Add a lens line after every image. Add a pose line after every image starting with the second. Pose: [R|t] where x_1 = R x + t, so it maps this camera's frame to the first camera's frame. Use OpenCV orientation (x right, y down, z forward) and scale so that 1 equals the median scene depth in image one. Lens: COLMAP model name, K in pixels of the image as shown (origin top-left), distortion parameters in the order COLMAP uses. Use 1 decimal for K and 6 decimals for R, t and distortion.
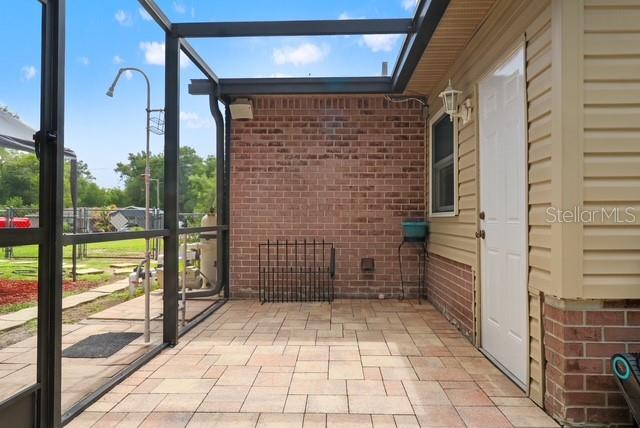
lens RADIAL K [[414.1, 0, 320.4], [0, 414.1, 213.2], [0, 0, 1]] dist [-0.001234, -0.000088]
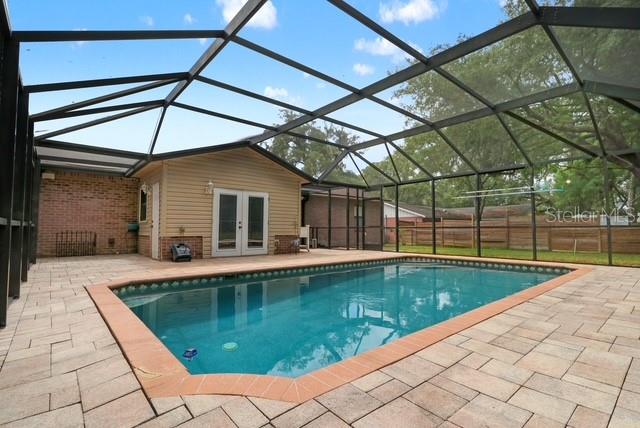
lens RADIAL K [[314.6, 0, 332.3], [0, 314.6, 214.0], [0, 0, 1]] dist [-0.003469, 0.000300]
pose [[0.722395, 0.031790, 0.690750, -0.251646], [-0.007704, 0.999251, -0.037932, 0.021794], [-0.691438, 0.022081, 0.722098, -1.380323]]
